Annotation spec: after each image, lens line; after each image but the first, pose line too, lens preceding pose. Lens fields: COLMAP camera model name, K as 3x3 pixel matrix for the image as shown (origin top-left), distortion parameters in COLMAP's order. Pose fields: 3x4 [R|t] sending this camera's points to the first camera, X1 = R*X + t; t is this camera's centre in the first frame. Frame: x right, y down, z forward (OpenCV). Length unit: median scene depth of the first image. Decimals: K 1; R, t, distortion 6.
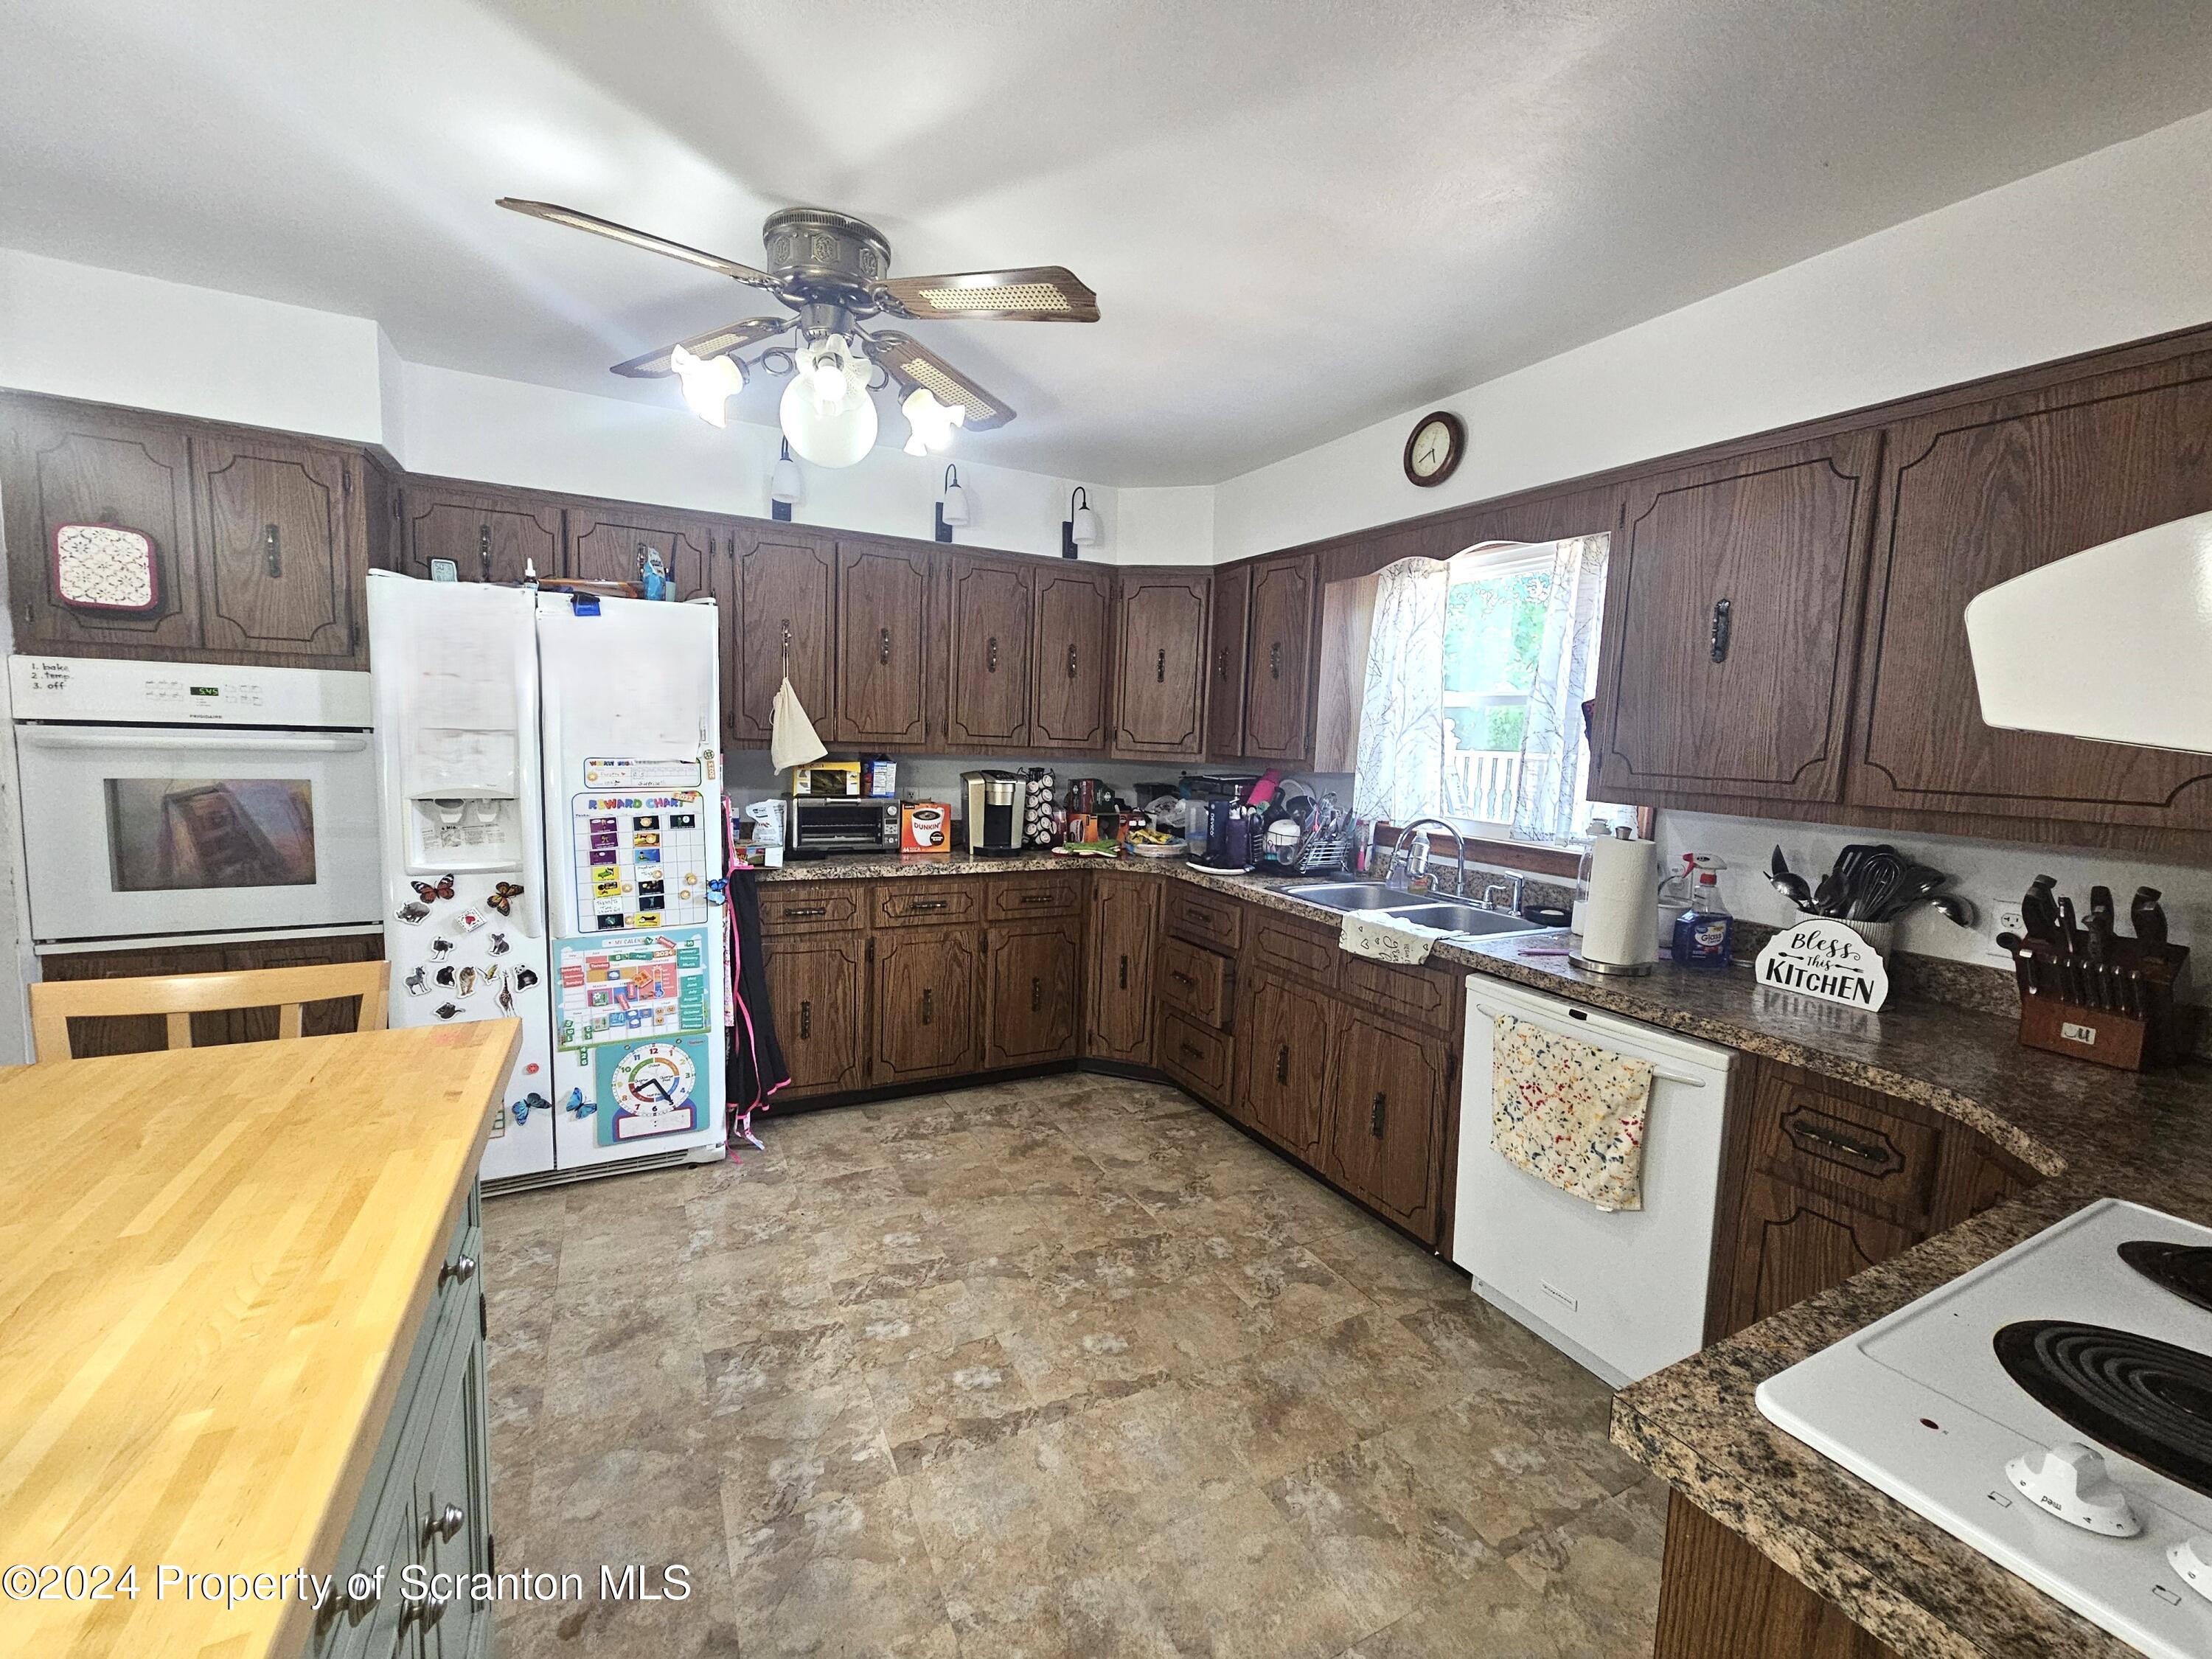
lens RADIAL K [[896.5, 0, 1108.1], [0, 896.5, 826.3], [0, 0, 1]] dist [-0.000803, 0.000106]
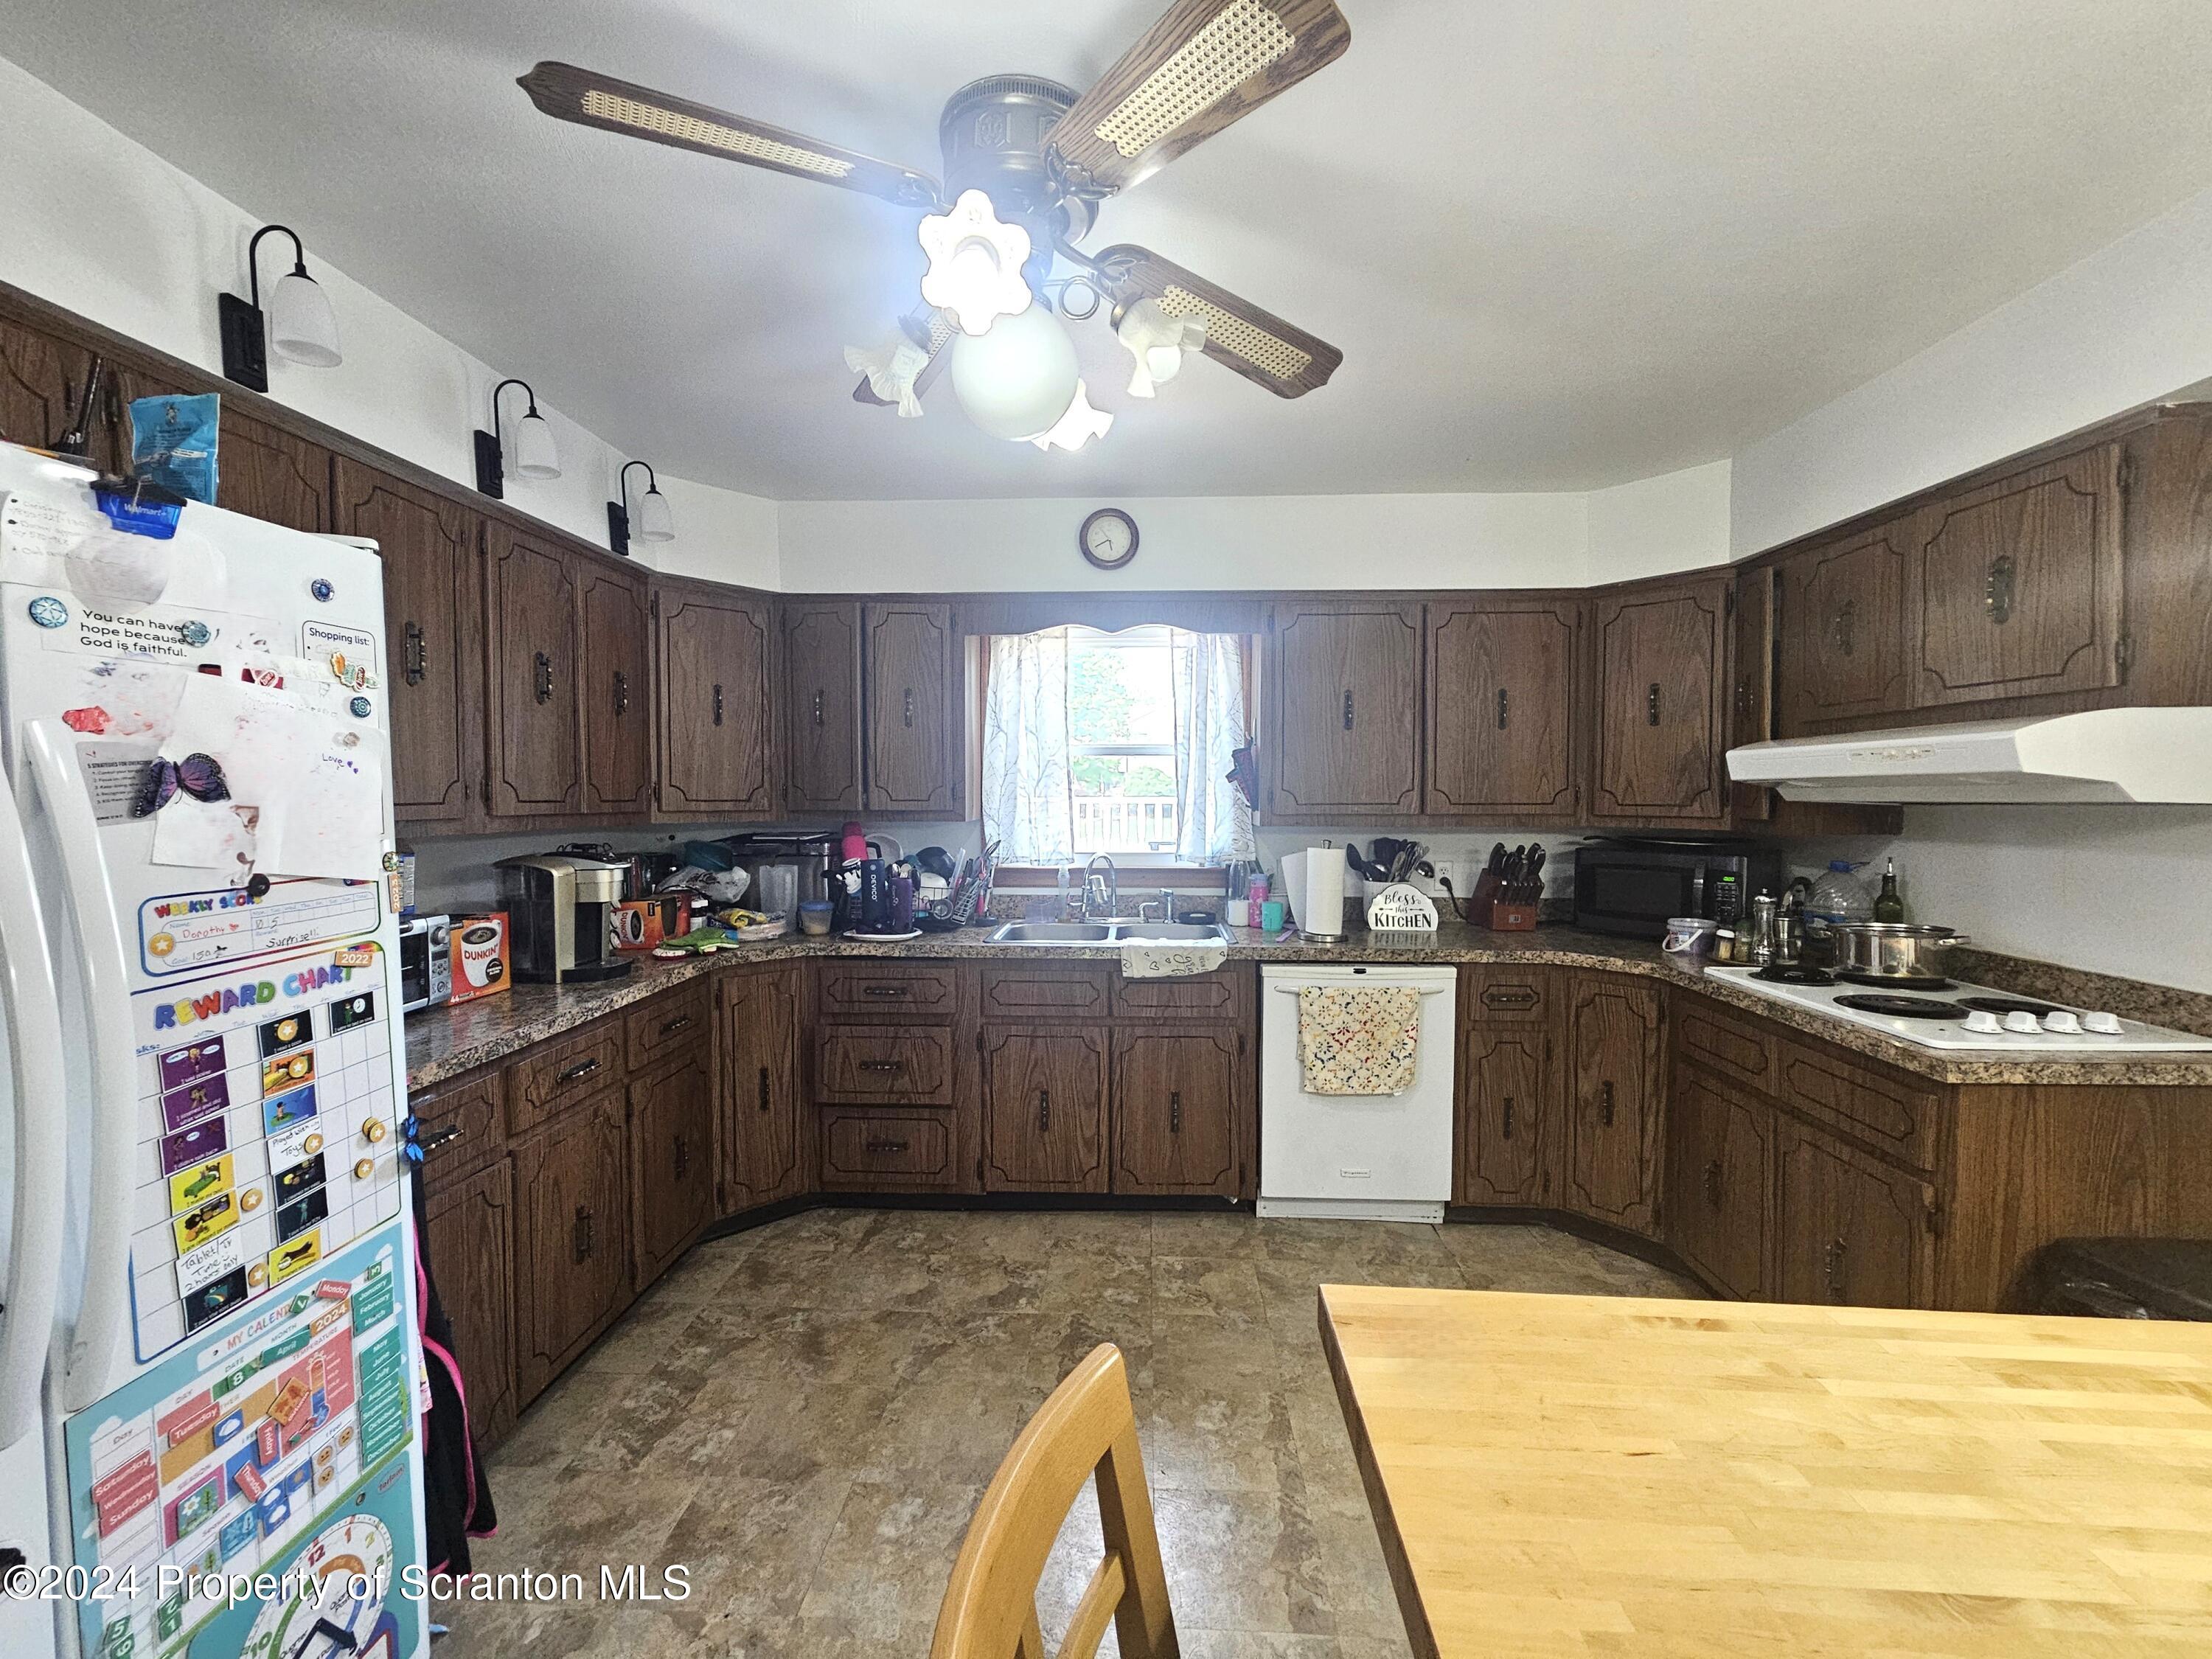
lens RADIAL K [[896.5, 0, 1102.3], [0, 896.5, 826.2], [0, 0, 1]] dist [-0.000803, 0.000106]
pose [[0.514532, -0.069523, 0.854648, -0.670261], [0.109487, 0.993876, 0.014933, -0.065451], [-0.850452, 0.085889, 0.518993, 0.430802]]
